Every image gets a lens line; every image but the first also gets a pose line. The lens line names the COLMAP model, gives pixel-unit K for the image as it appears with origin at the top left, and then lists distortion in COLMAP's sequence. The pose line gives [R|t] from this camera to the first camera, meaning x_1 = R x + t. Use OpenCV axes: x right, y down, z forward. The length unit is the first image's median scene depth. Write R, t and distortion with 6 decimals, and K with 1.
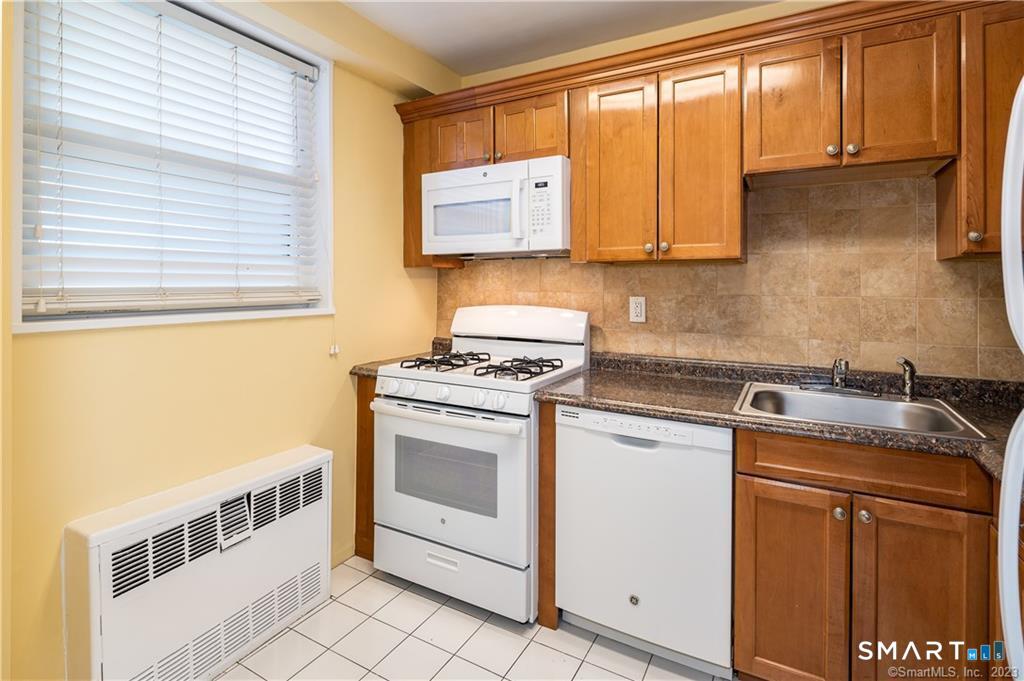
lens RADIAL K [[502.6, 0, 512.2], [0, 502.6, 283.4], [0, 0, 1]] dist [-0.001054, -0.000473]
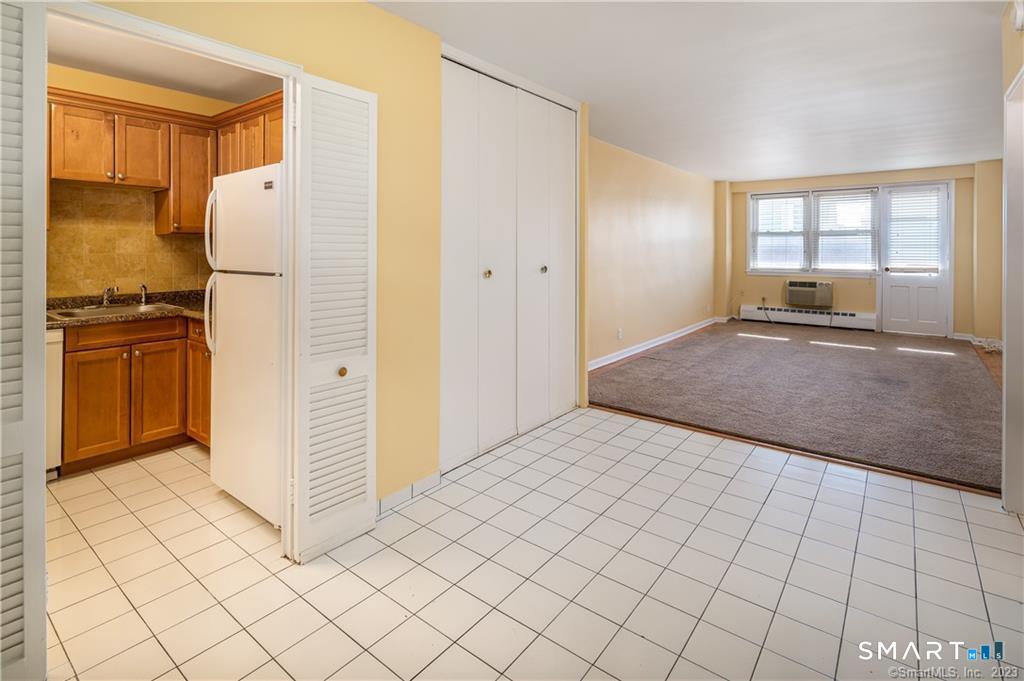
lens RADIAL K [[498.4, 0, 514.2], [0, 498.4, 247.8], [0, 0, 1]] dist [-0.000285, -0.000225]
pose [[0.149773, -0.002900, 0.988716, -0.910803], [-0.004259, 0.999985, 0.003578, -0.006680], [-0.988711, -0.004746, 0.149758, -0.717898]]
